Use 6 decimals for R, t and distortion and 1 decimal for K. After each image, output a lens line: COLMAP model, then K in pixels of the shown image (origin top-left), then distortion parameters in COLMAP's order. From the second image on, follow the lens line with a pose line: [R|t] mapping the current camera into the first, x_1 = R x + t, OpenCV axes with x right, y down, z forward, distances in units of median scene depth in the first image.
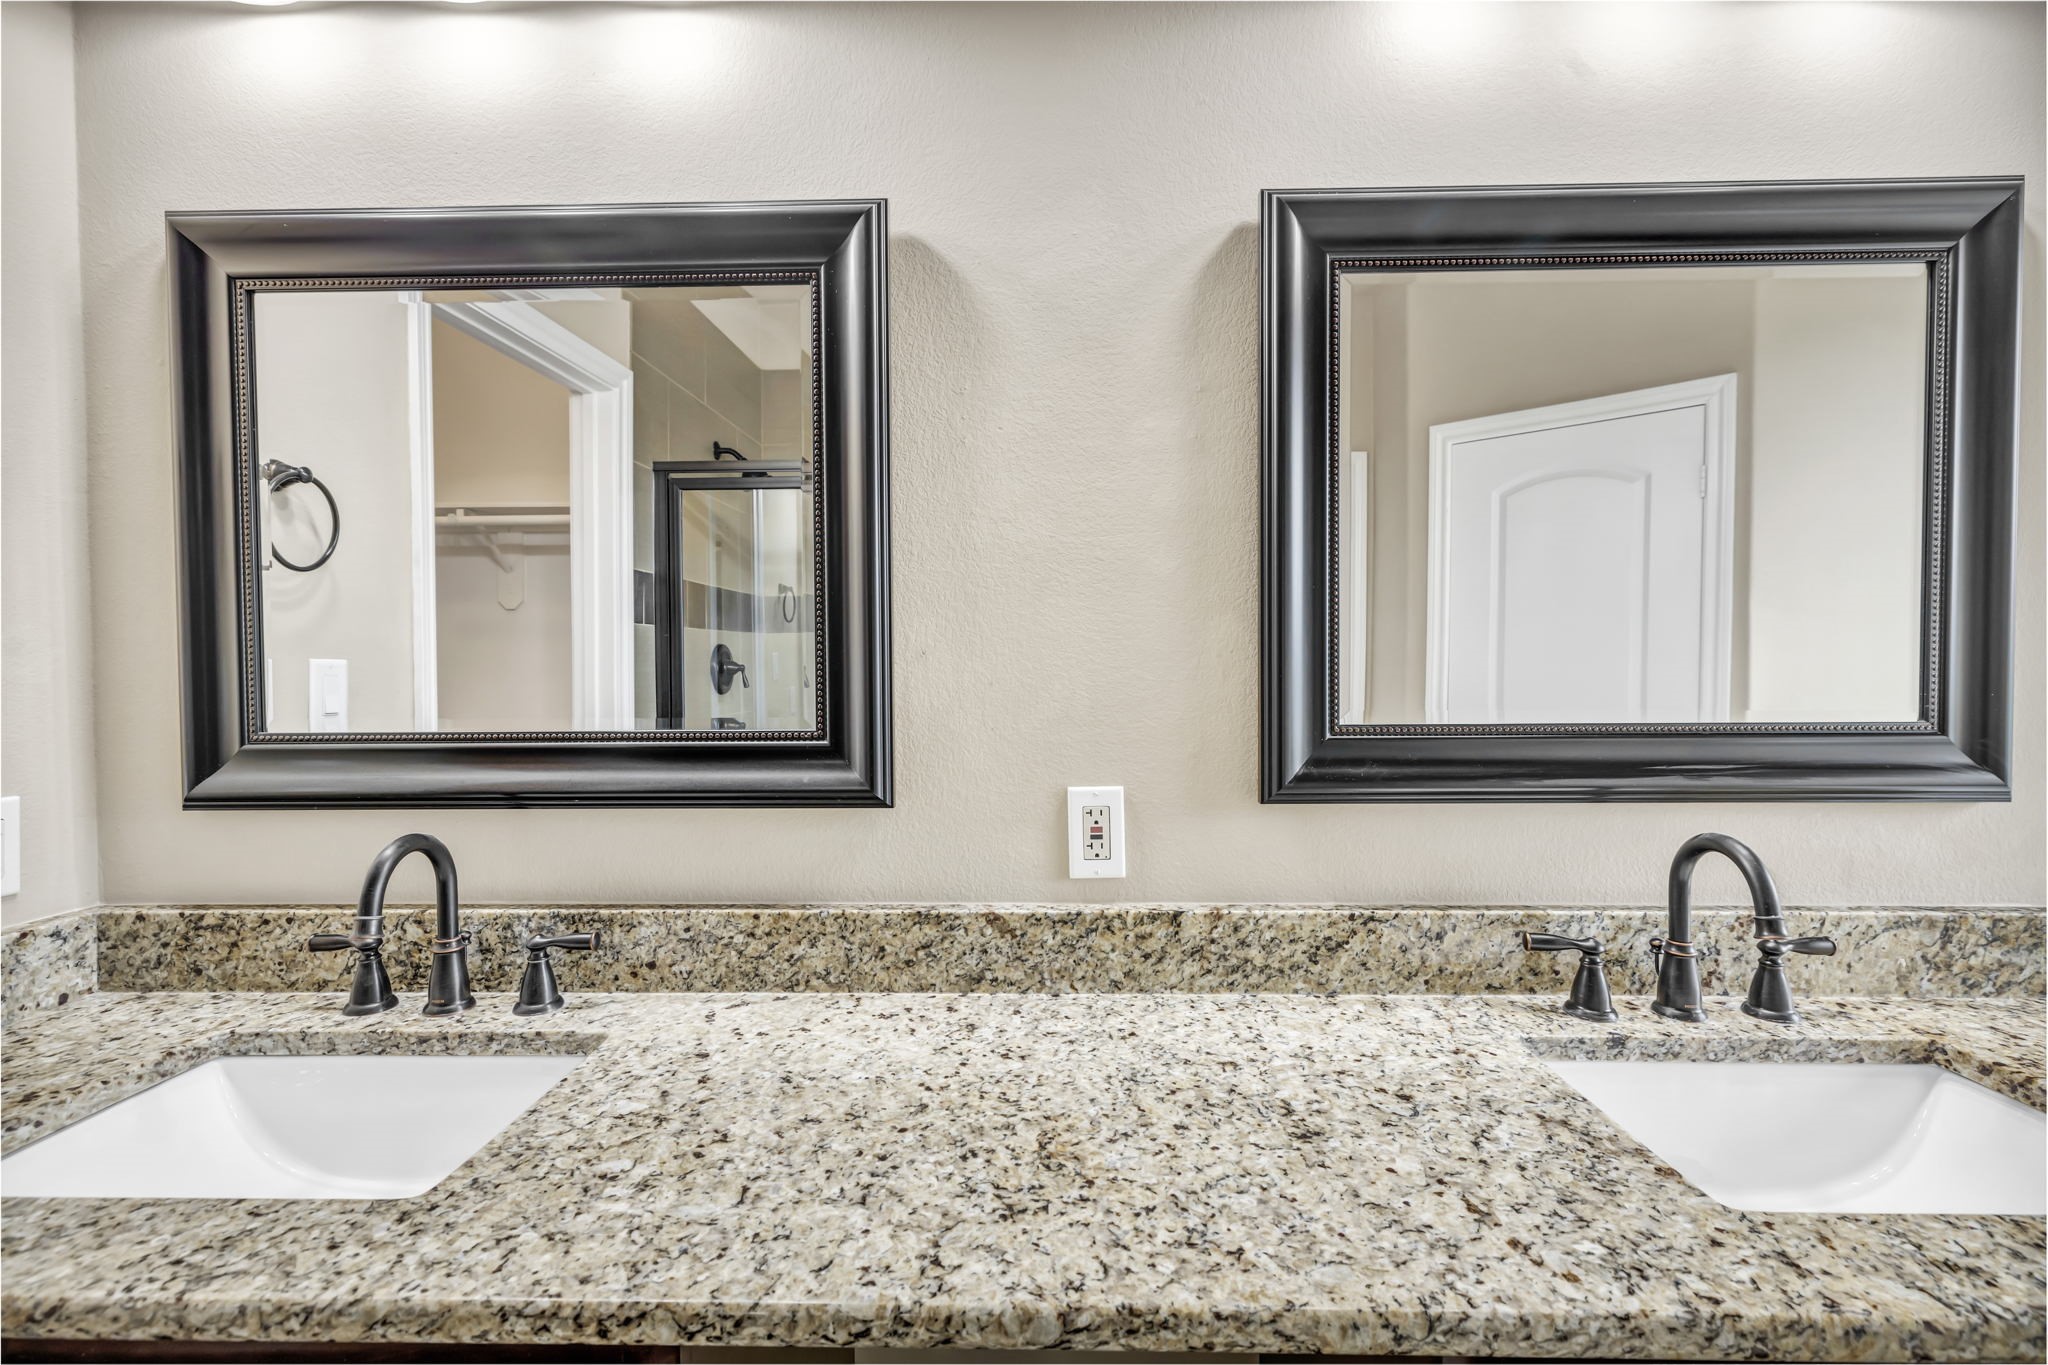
lens RADIAL K [[901.8, 0, 1031.2], [0, 901.8, 677.6], [0, 0, 1]] dist [0.005834, -0.000868]
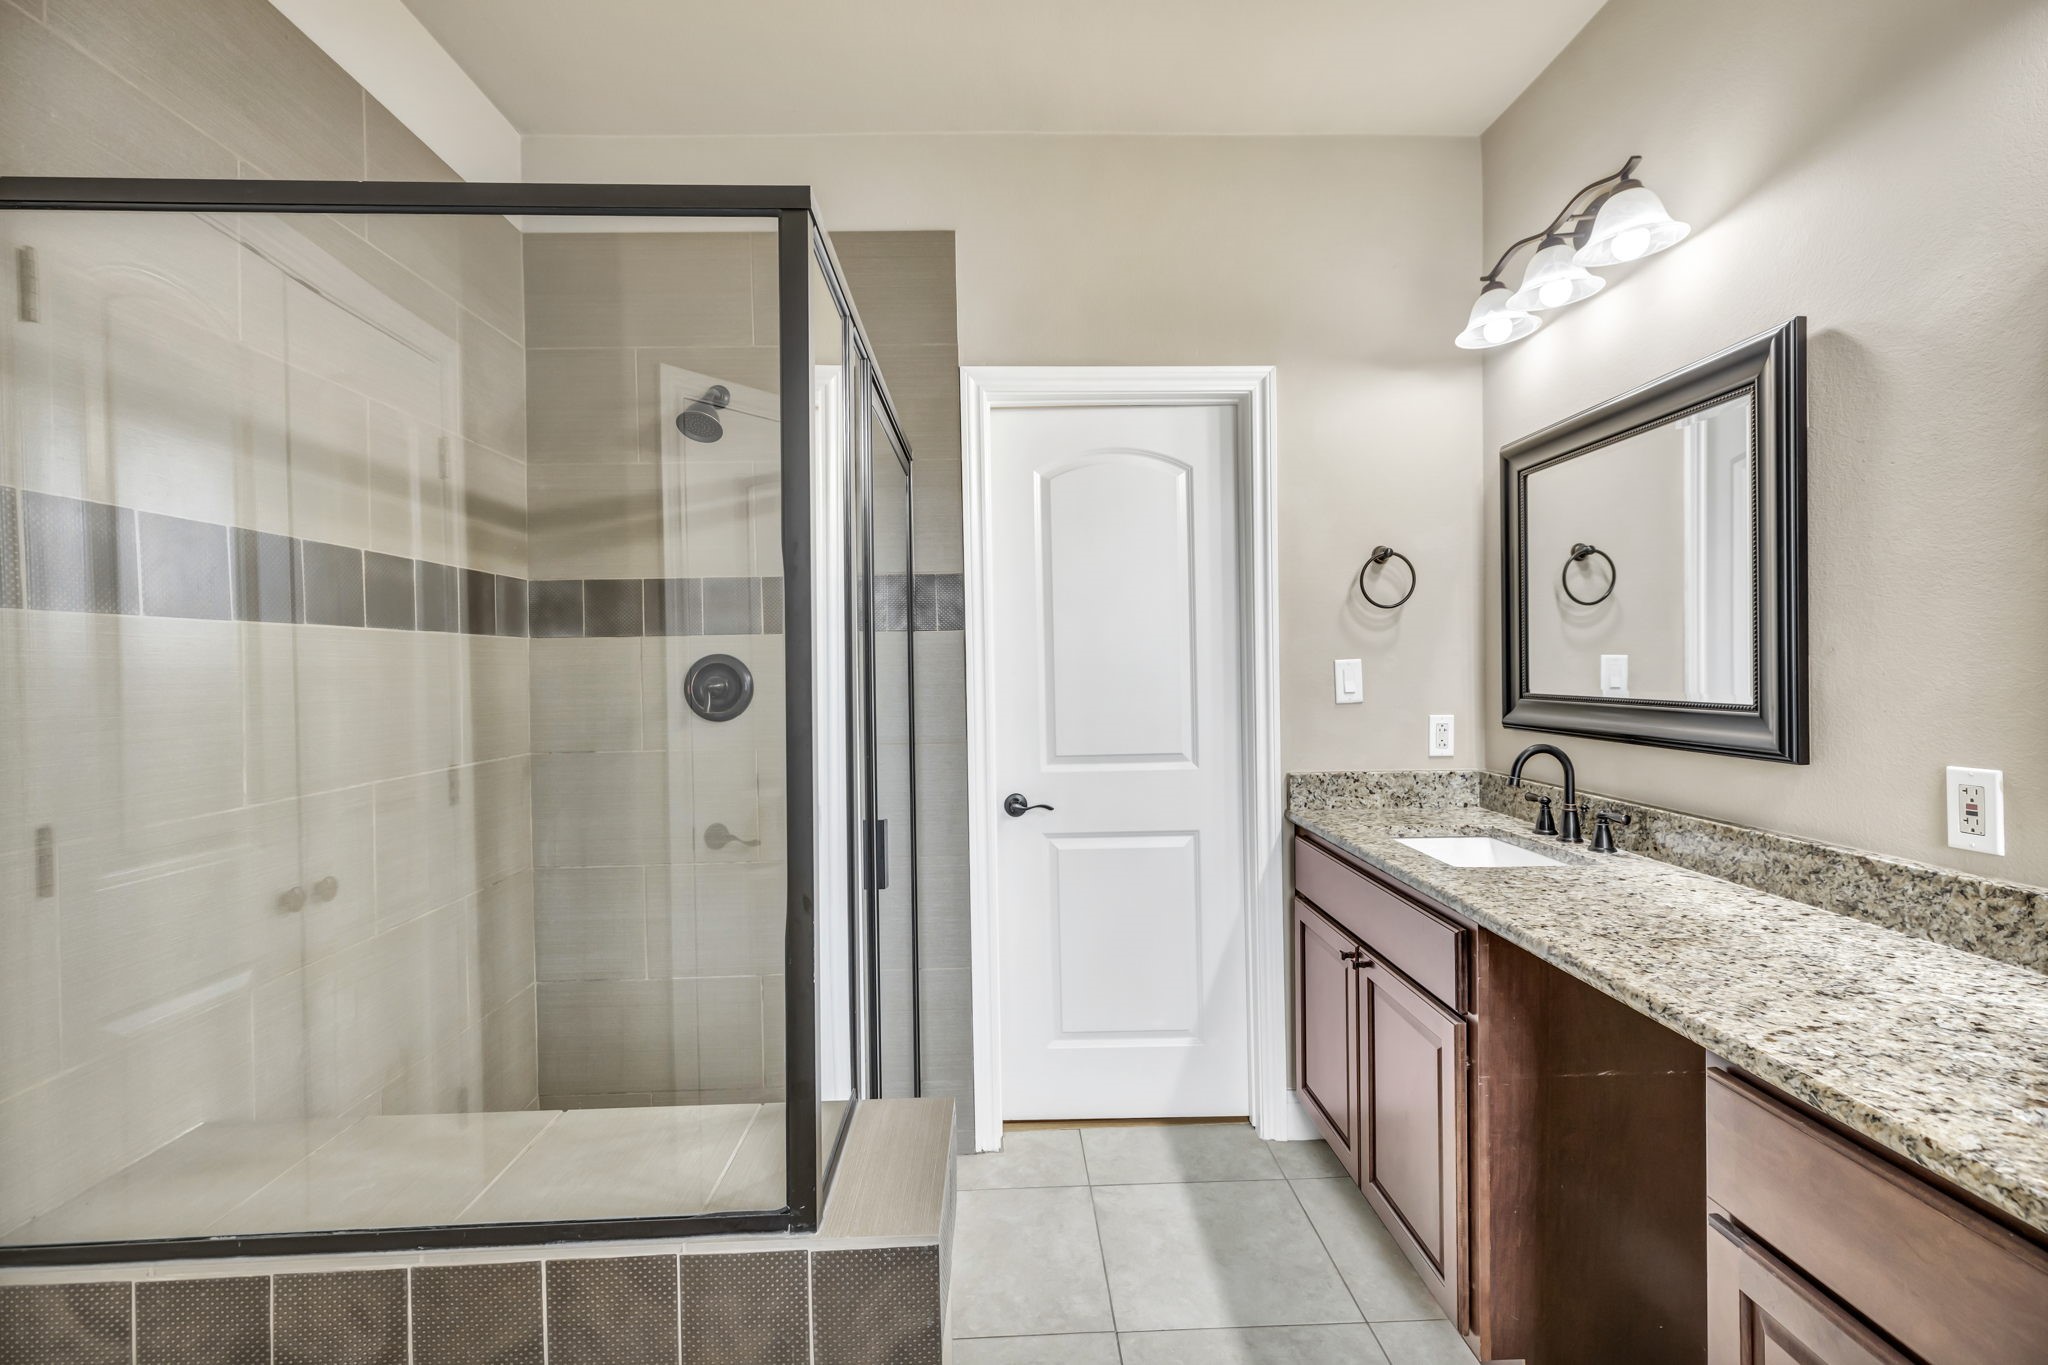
lens RADIAL K [[901.8, 0, 1031.2], [0, 901.8, 677.6], [0, 0, 1]] dist [0.005834, -0.000868]
pose [[0.053683, 0.018898, -0.998379, 1.142550], [-0.007354, 0.999801, 0.018529, -0.002603], [0.998531, 0.006348, 0.053811, -0.220206]]
